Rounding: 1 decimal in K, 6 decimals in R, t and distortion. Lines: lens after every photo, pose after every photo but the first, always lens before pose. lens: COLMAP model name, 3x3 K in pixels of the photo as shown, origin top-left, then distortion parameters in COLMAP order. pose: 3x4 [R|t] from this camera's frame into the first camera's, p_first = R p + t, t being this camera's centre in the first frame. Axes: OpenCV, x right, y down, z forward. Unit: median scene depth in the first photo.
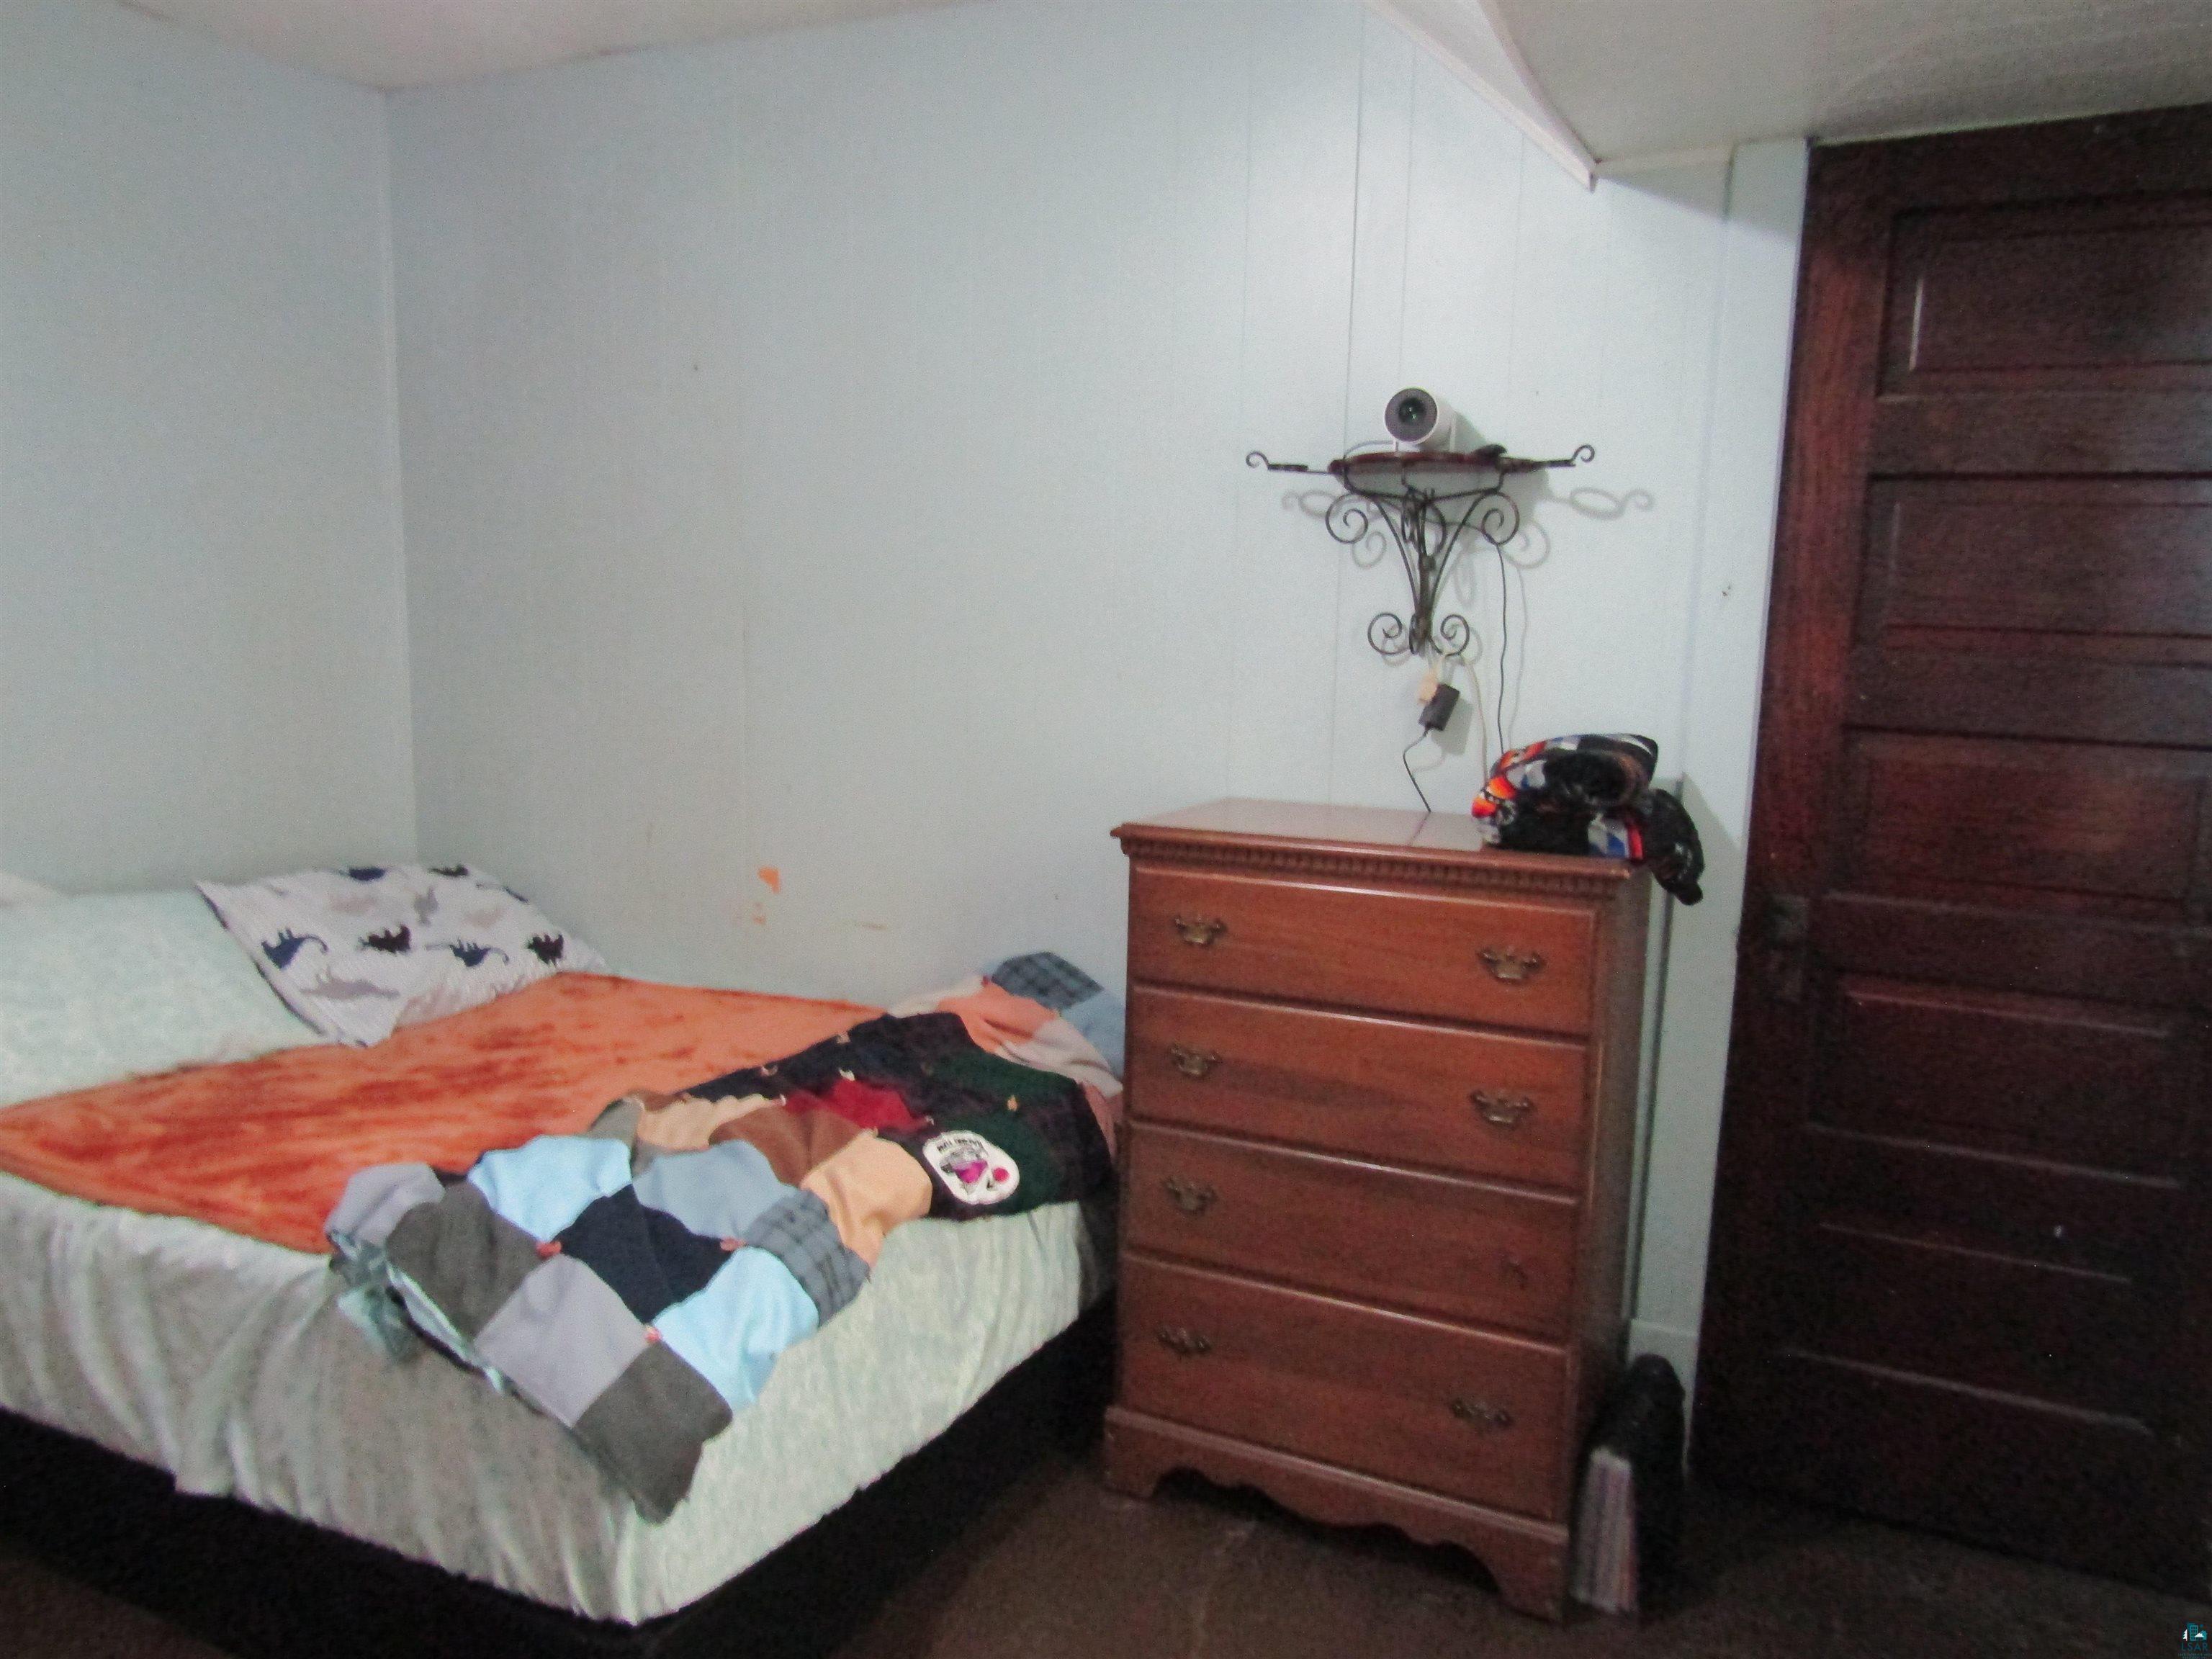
lens RADIAL K [[1581.5, 0, 1099.7], [0, 1581.5, 835.8], [0, 0, 1]] dist [-0.006829, -0.001433]
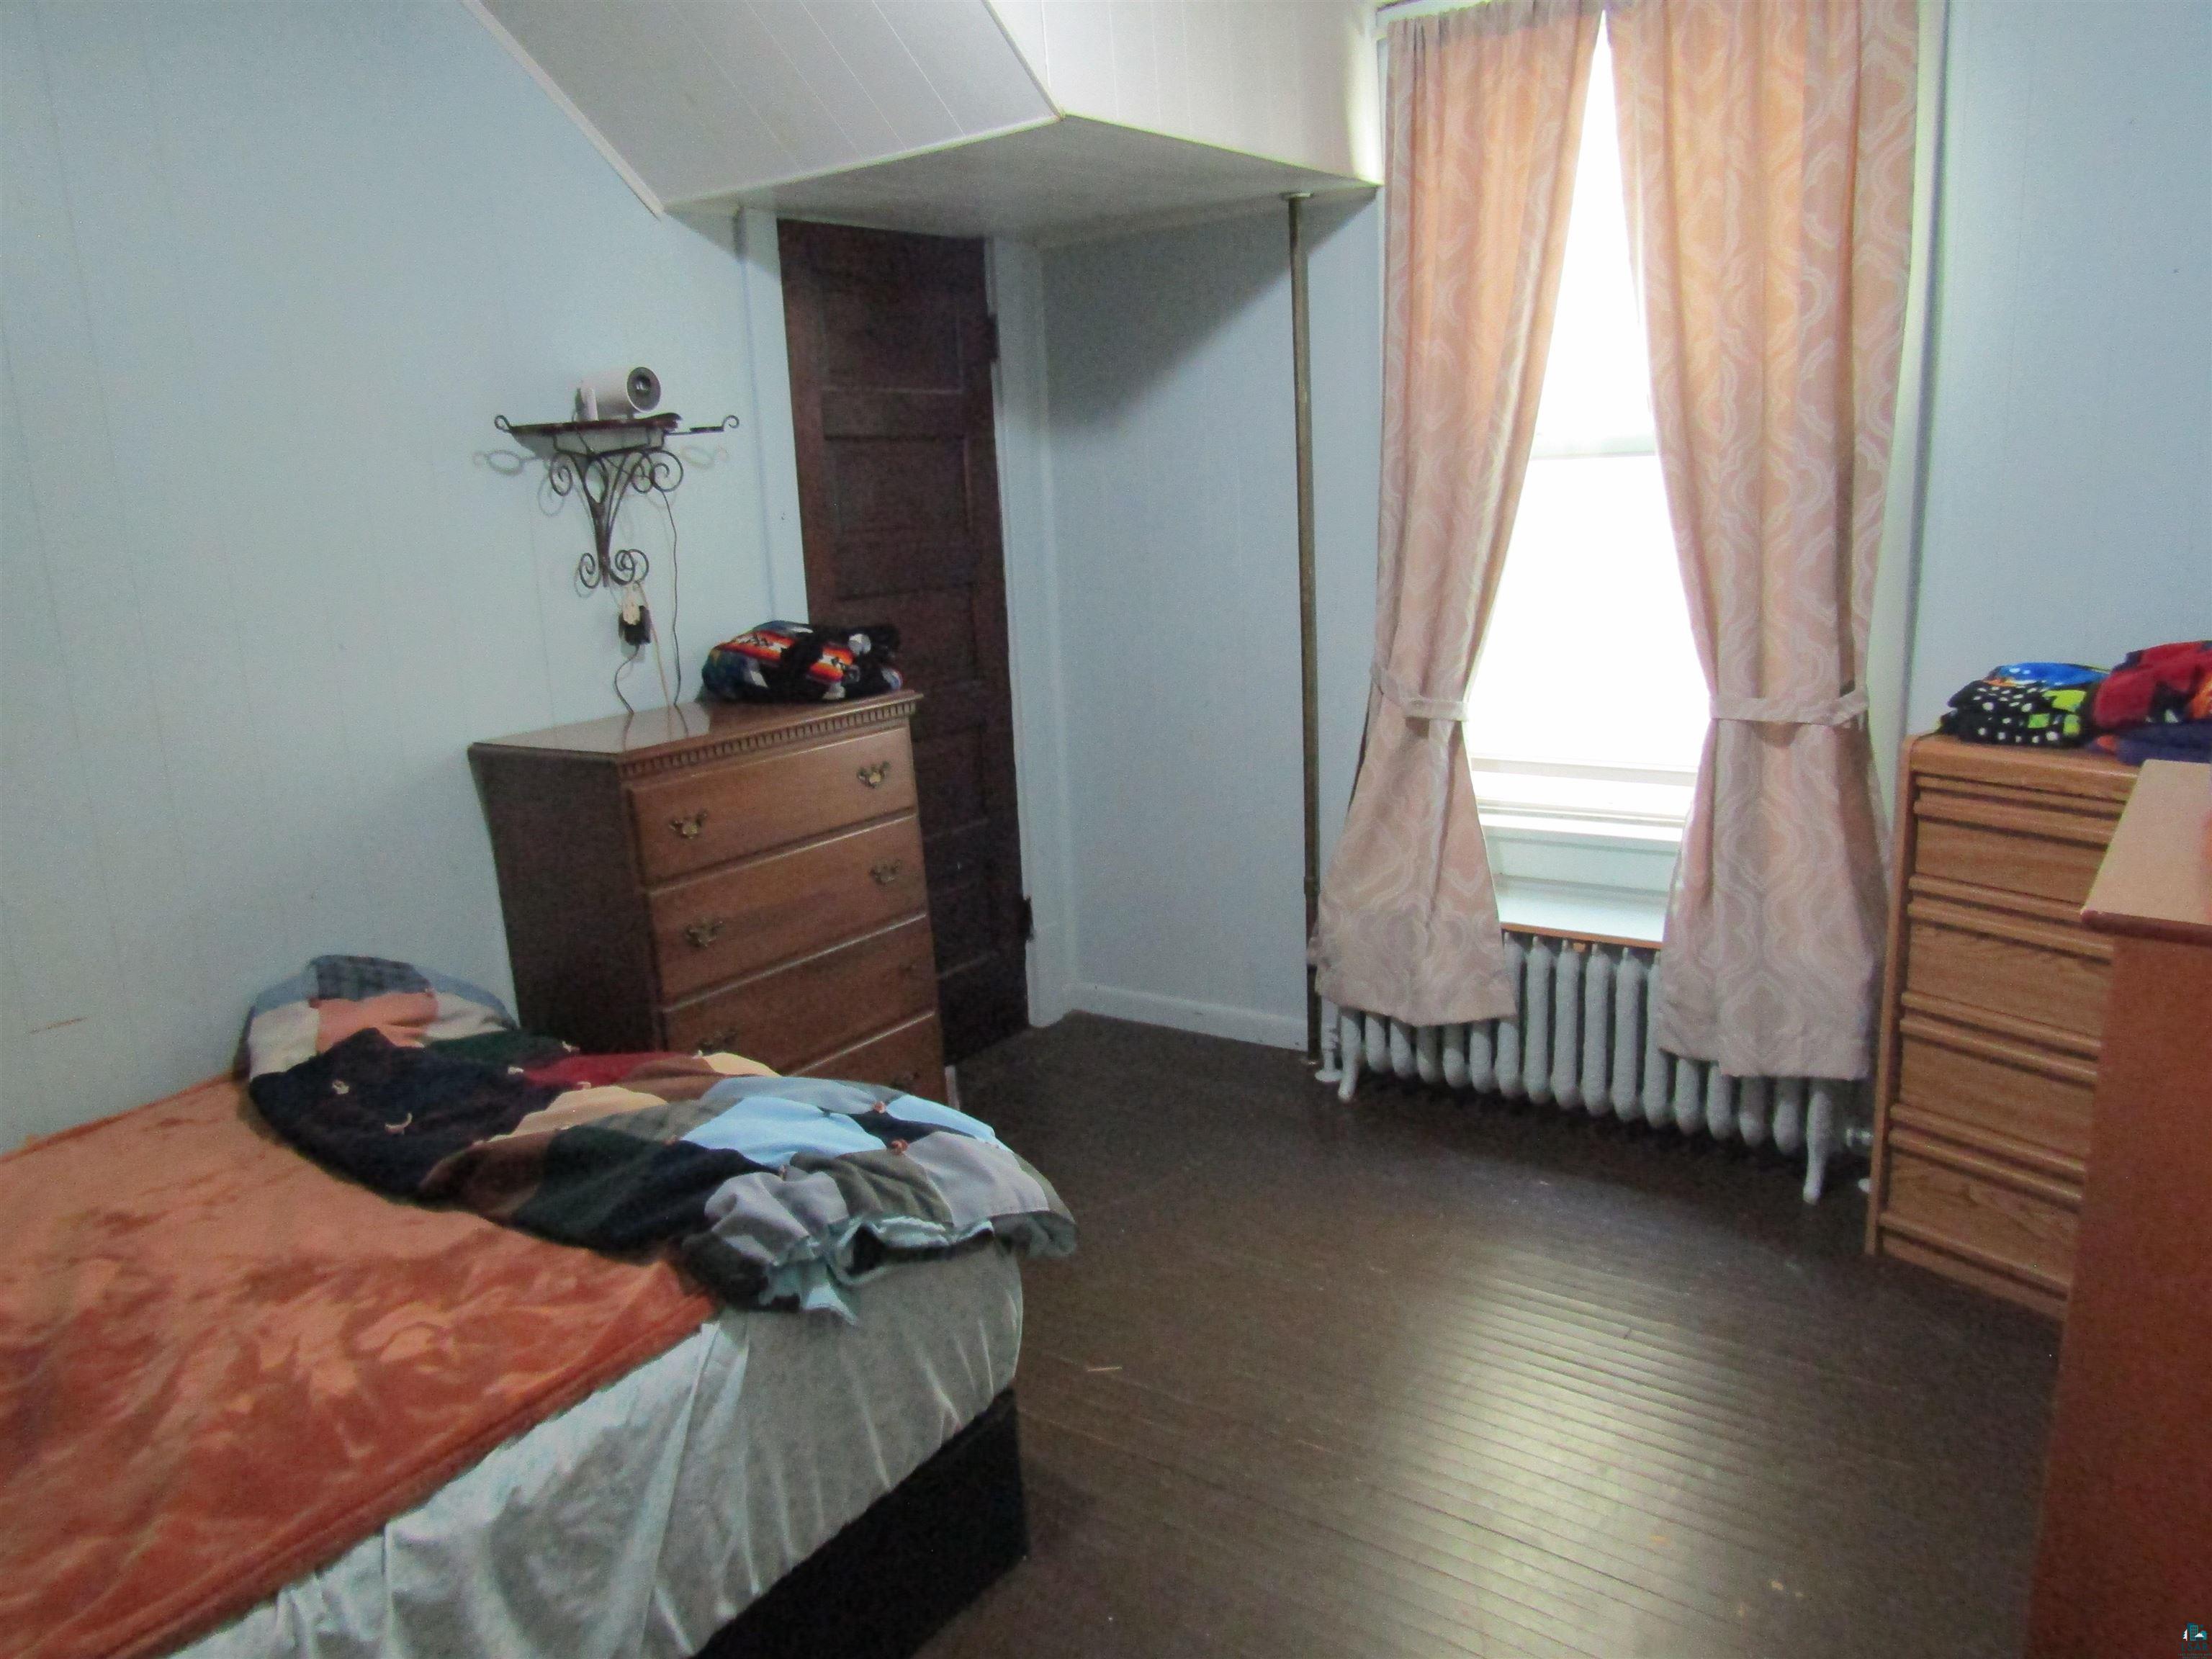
lens RADIAL K [[1581.5, 0, 1099.9], [0, 1581.5, 840.0], [0, 0, 1]] dist [-0.006829, -0.001433]
pose [[0.172122, -0.247818, 0.953394, -0.942335], [0.201077, 0.956300, 0.212271, -0.110374], [-0.964335, 0.155169, 0.214431, 0.412803]]
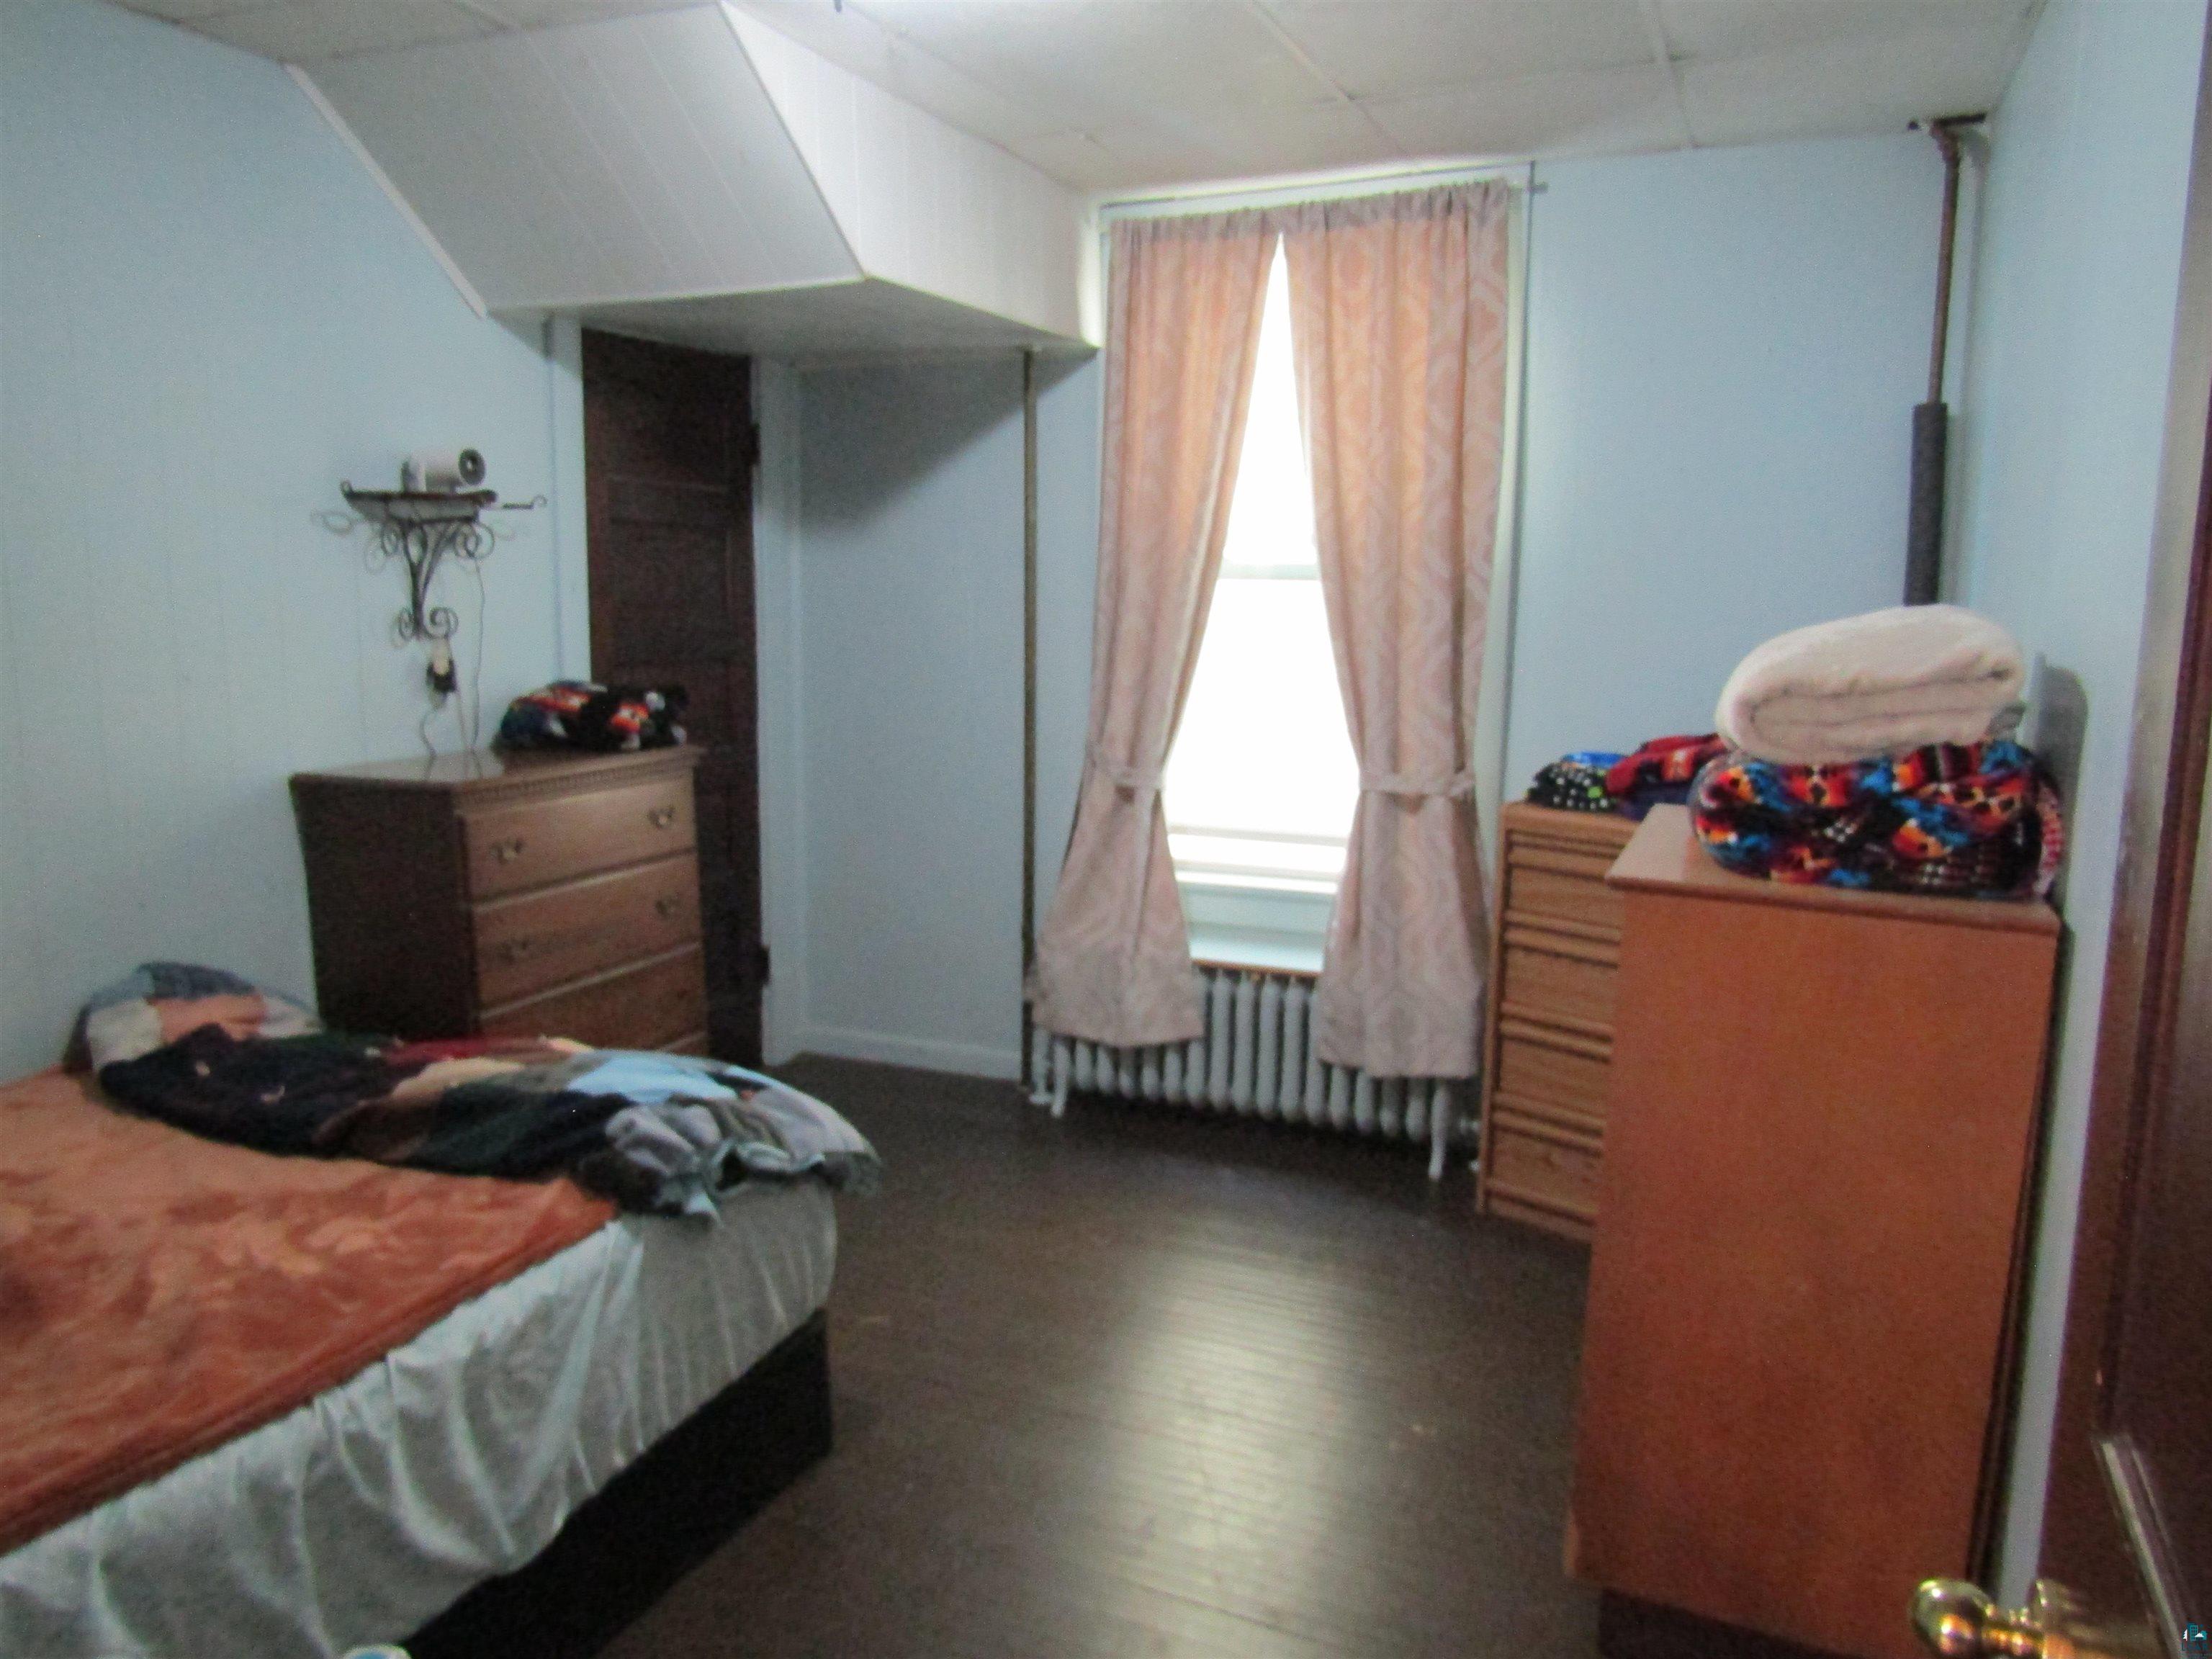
lens RADIAL K [[1581.5, 0, 1094.9], [0, 1581.5, 837.0], [0, 0, 1]] dist [-0.006829, -0.001433]
pose [[-0.037338, -0.179104, 0.983121, -1.173651], [0.138903, 0.973327, 0.182595, -0.117227], [-0.989602, 0.143376, -0.011464, 0.480816]]
